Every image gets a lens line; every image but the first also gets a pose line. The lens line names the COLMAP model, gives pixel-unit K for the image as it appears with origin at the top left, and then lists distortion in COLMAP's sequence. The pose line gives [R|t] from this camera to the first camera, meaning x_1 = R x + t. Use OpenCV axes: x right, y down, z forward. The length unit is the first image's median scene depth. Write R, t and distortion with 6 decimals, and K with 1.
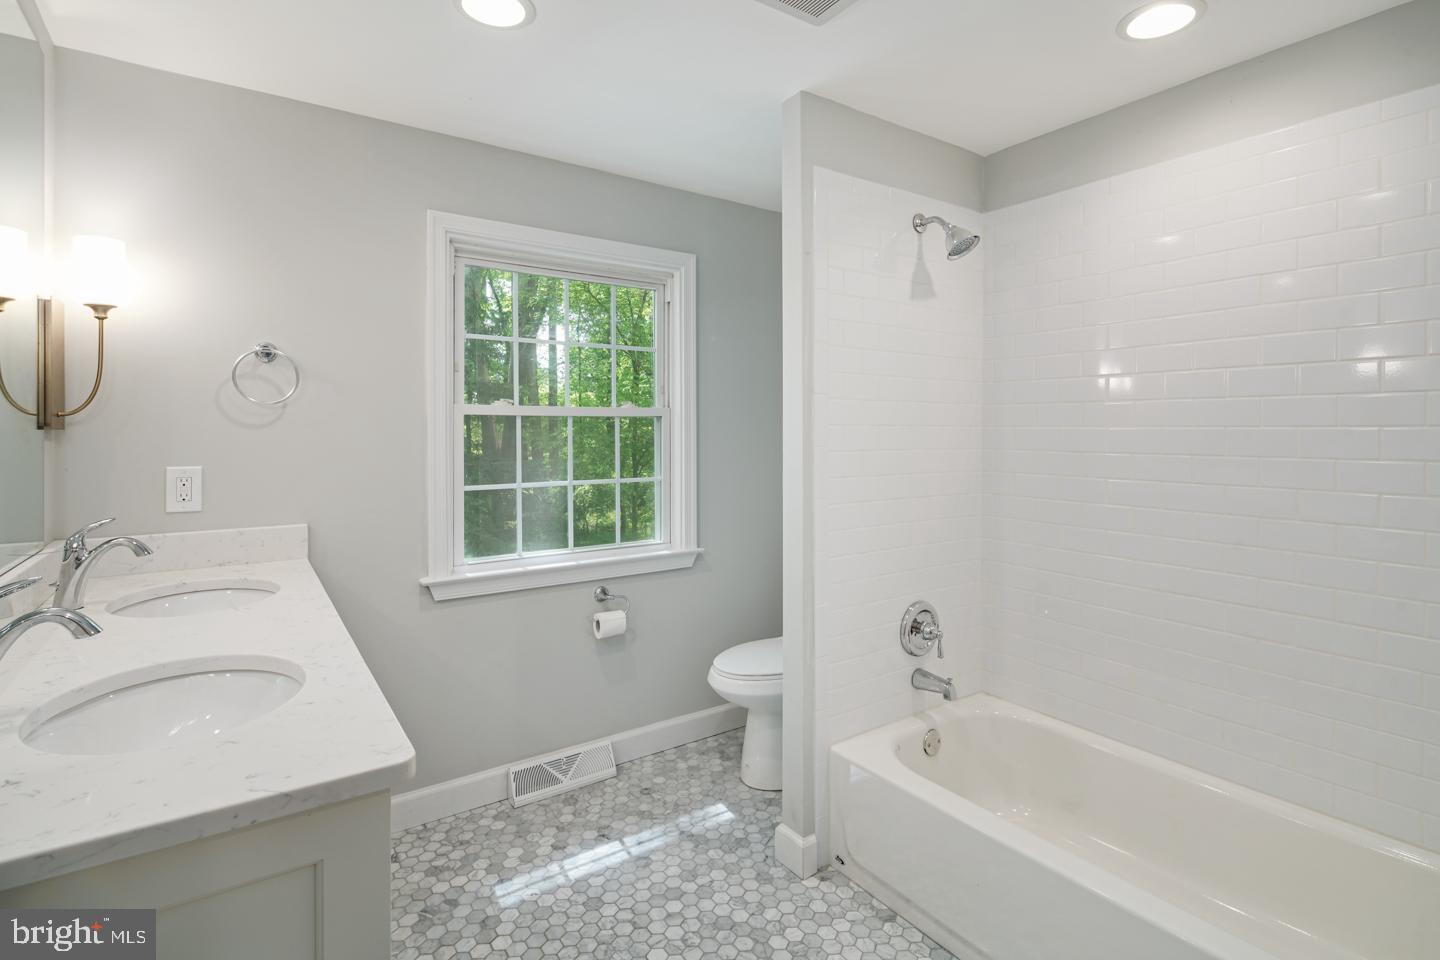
lens RADIAL K [[696.4, 0, 723.0], [0, 696.4, 425.1], [0, 0, 1]] dist [0.001060, -0.000173]
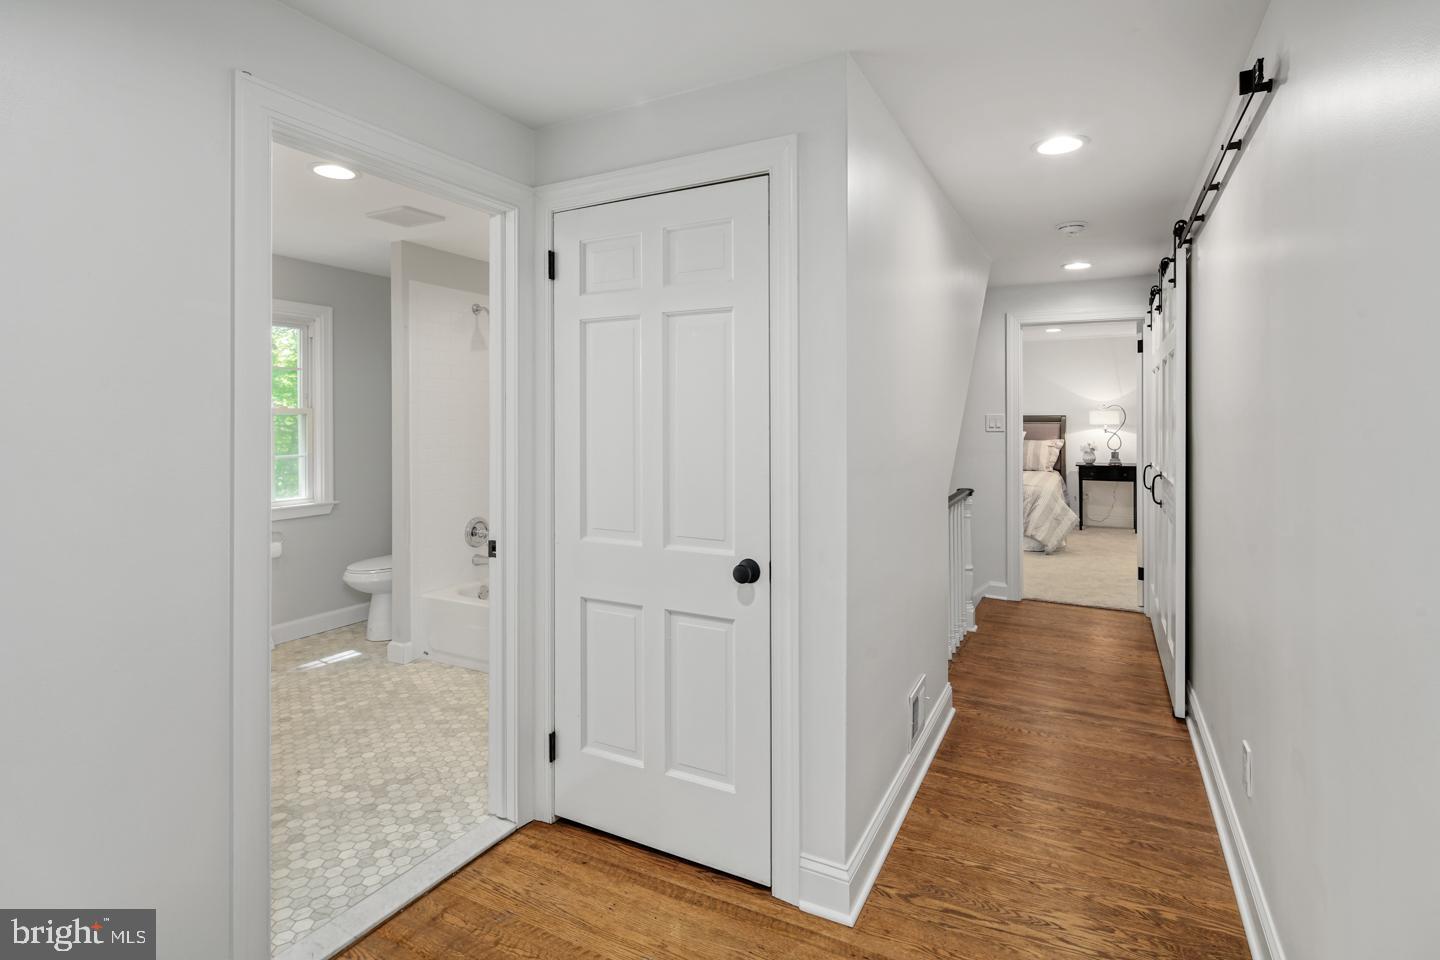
lens RADIAL K [[696.4, 0, 723.0], [0, 696.4, 425.1], [0, 0, 1]] dist [0.001060, -0.000173]
pose [[0.879131, -0.001415, 0.476578, -0.017906], [0.000106, 0.999996, 0.002774, 0.008020], [-0.476580, -0.002388, 0.879128, -0.905978]]
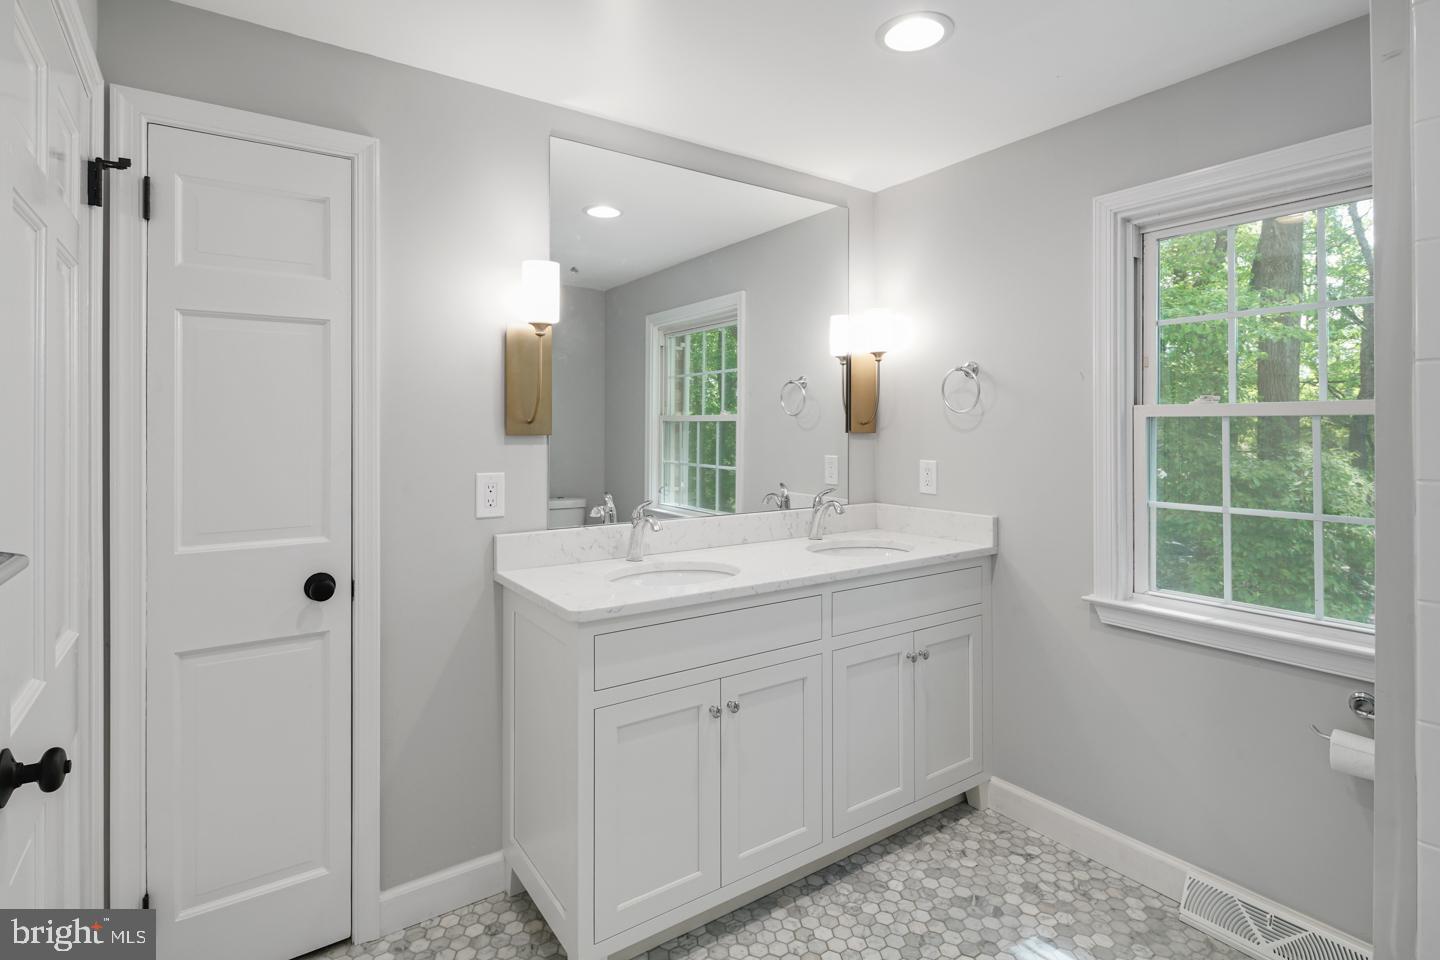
lens RADIAL K [[710.6, 0, 717.7], [0, 710.6, 413.7], [0, 0, 1]] dist [-0.000423, -0.005195]
pose [[-0.006054, -0.022977, -0.999718, 0.536316], [0.002197, 0.999733, -0.022991, -0.000270], [0.999979, -0.002336, -0.006002, 0.514455]]
